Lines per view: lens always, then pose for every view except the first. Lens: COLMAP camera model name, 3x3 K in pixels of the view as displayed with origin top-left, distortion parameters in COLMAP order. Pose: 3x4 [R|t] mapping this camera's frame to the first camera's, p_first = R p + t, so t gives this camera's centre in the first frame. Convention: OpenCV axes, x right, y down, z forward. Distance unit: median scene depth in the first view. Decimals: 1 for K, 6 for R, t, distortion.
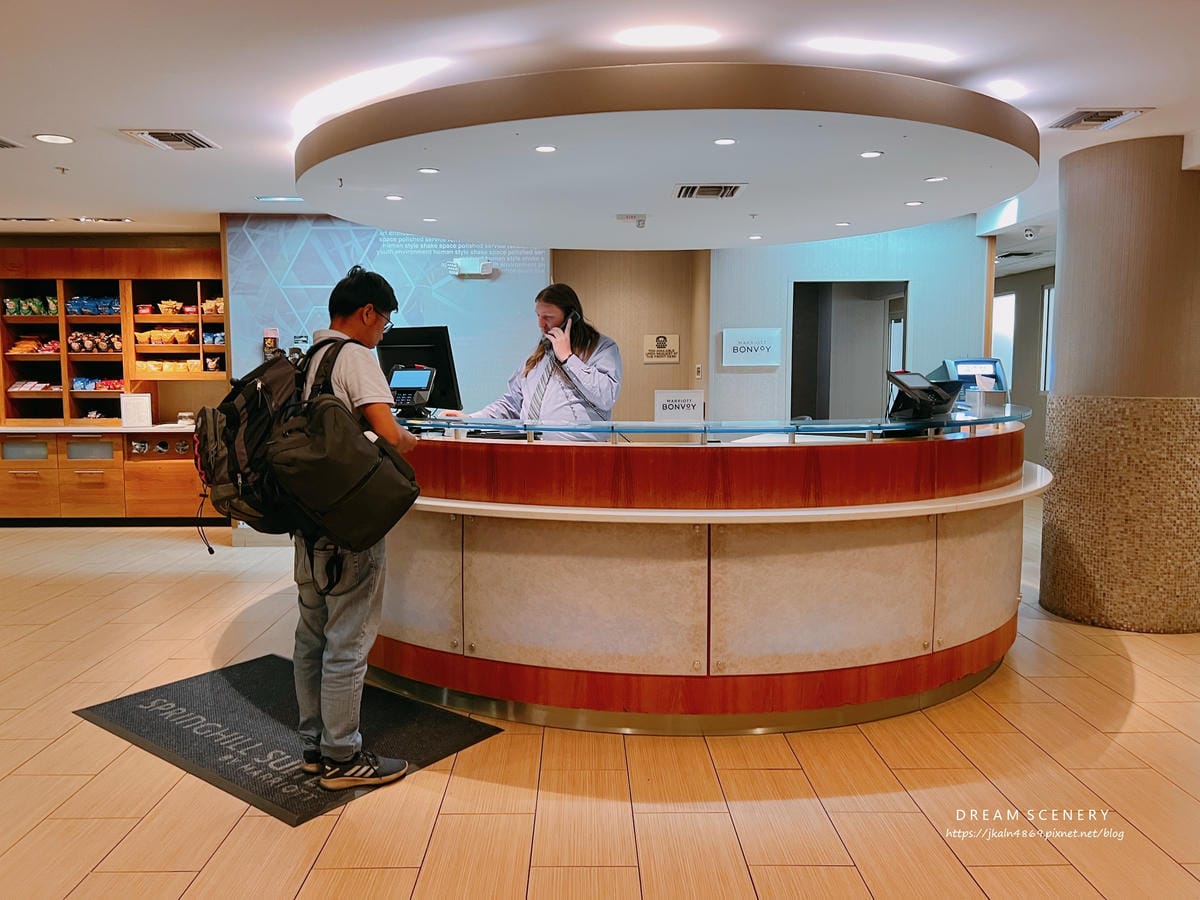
lens RADIAL K [[872.2, 0, 601.7], [0, 872.2, 444.2], [0, 0, 1]] dist [-0.003607, 0.000325]
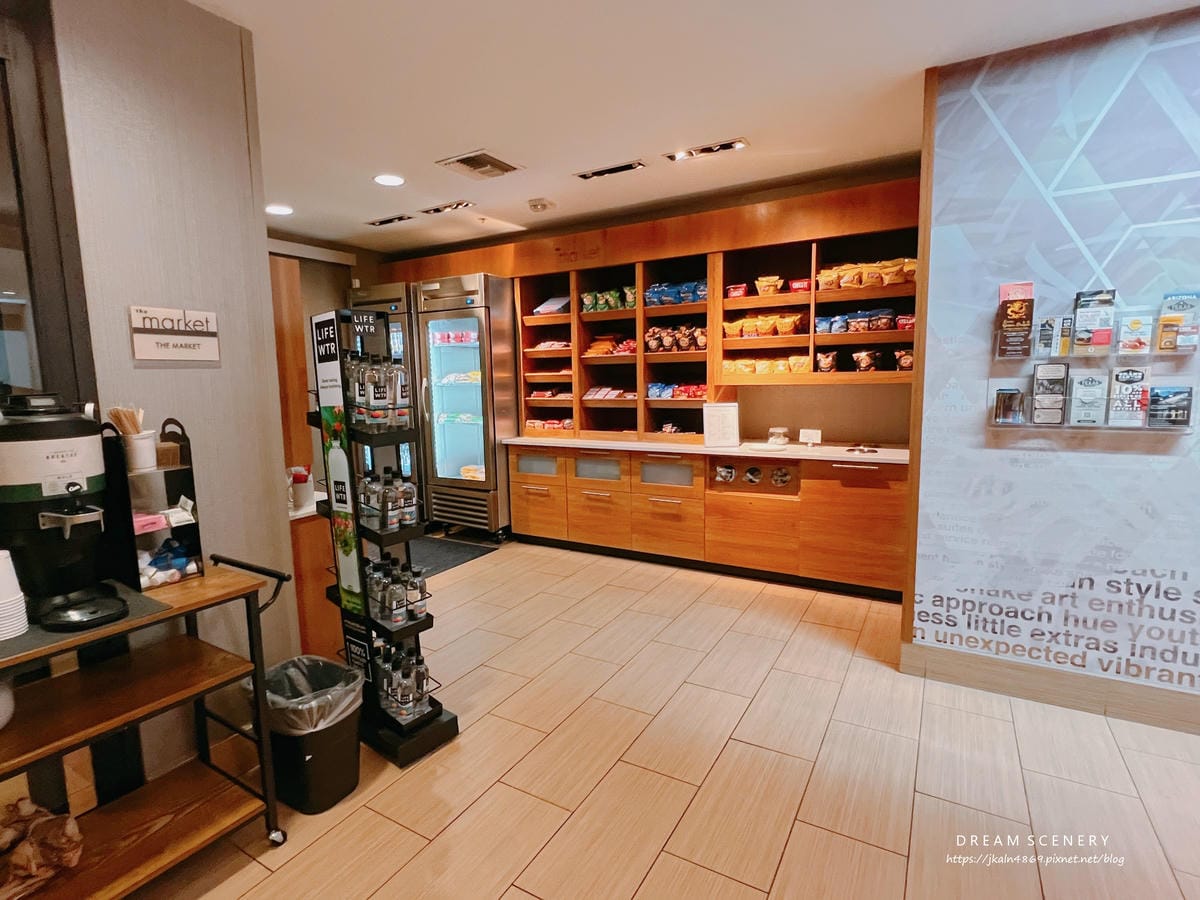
lens RADIAL K [[590.5, 0, 602.3], [0, 590.5, 450.7], [0, 0, 1]] dist [-0.002511, -0.000353]
pose [[0.850166, 0.048315, -0.524293, -0.349344], [-0.026894, 0.998466, 0.048400, -0.038575], [0.525828, -0.027048, 0.850161, 0.501109]]
